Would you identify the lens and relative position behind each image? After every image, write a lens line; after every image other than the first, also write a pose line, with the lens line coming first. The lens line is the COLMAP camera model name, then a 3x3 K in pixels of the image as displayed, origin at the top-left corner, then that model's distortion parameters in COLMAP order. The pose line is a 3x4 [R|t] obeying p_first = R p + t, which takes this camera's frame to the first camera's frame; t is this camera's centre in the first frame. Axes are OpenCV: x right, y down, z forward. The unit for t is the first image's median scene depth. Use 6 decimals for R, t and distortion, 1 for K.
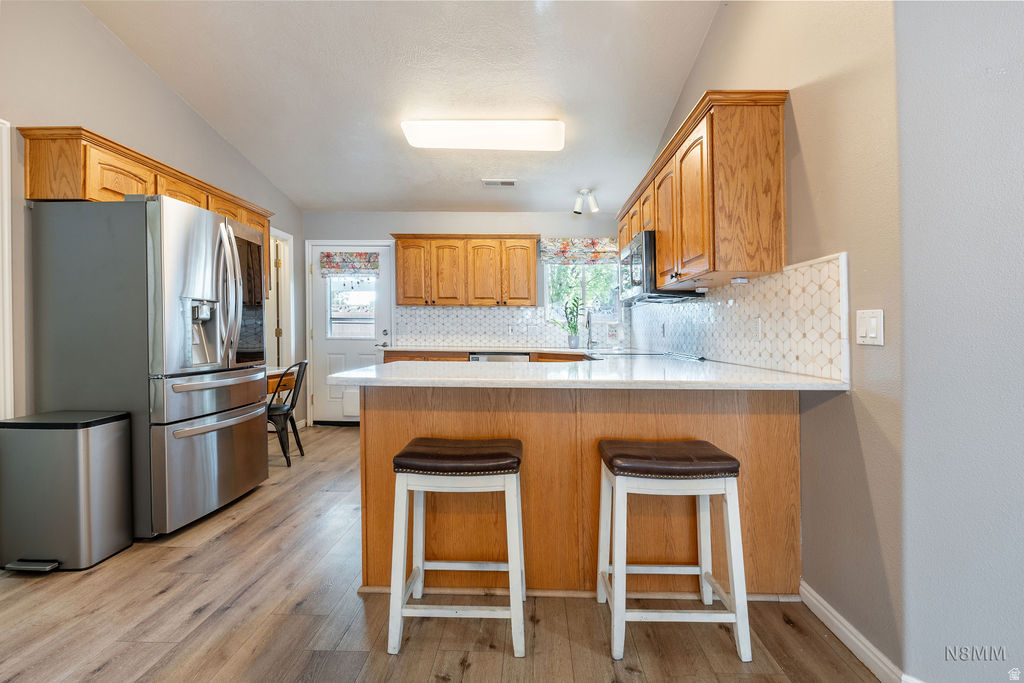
lens RADIAL K [[453.1, 0, 511.8], [0, 453.1, 341.2], [0, 0, 1]] dist [-0.001797, 0.000338]
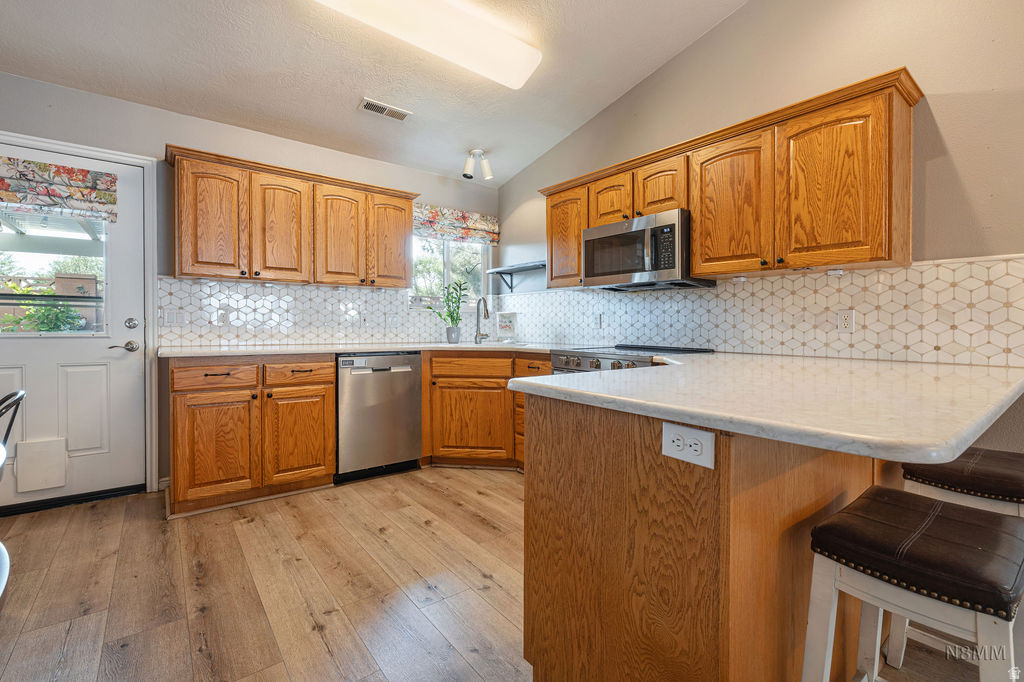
lens RADIAL K [[453.1, 0, 512.8], [0, 453.1, 326.4], [0, 0, 1]] dist [-0.001797, 0.000338]
pose [[0.763687, -0.005729, 0.645561, -0.300426], [0.012198, 0.999910, -0.005556, -0.007922], [-0.645471, 0.012118, 0.763688, 0.308371]]
